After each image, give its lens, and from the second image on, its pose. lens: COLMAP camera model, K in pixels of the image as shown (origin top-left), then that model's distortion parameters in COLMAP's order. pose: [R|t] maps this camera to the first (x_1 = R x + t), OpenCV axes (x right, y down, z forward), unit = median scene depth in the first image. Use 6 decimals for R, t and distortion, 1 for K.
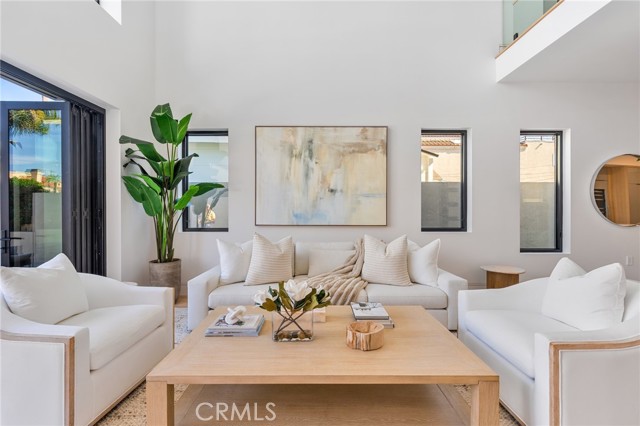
lens RADIAL K [[285.9, 0, 321.4], [0, 285.9, 212.0], [0, 0, 1]] dist [0.000775, 0.002458]
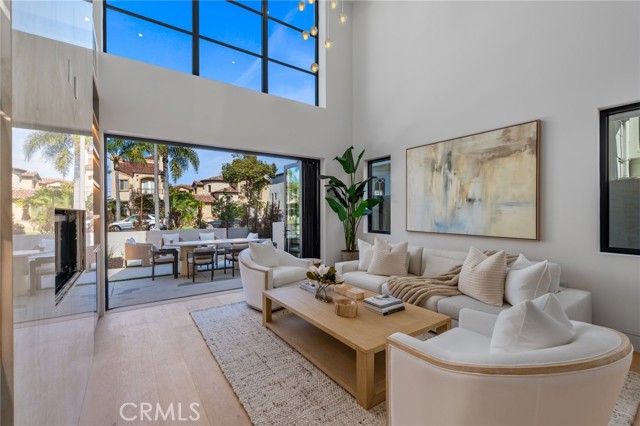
lens RADIAL K [[285.9, 0, 321.7], [0, 285.9, 211.2], [0, 0, 1]] dist [0.000775, 0.002458]
pose [[0.568772, -0.002695, -0.822491, 0.559540], [-0.003379, 0.999979, -0.005614, -0.028965], [0.822488, 0.005972, 0.568751, 0.015306]]
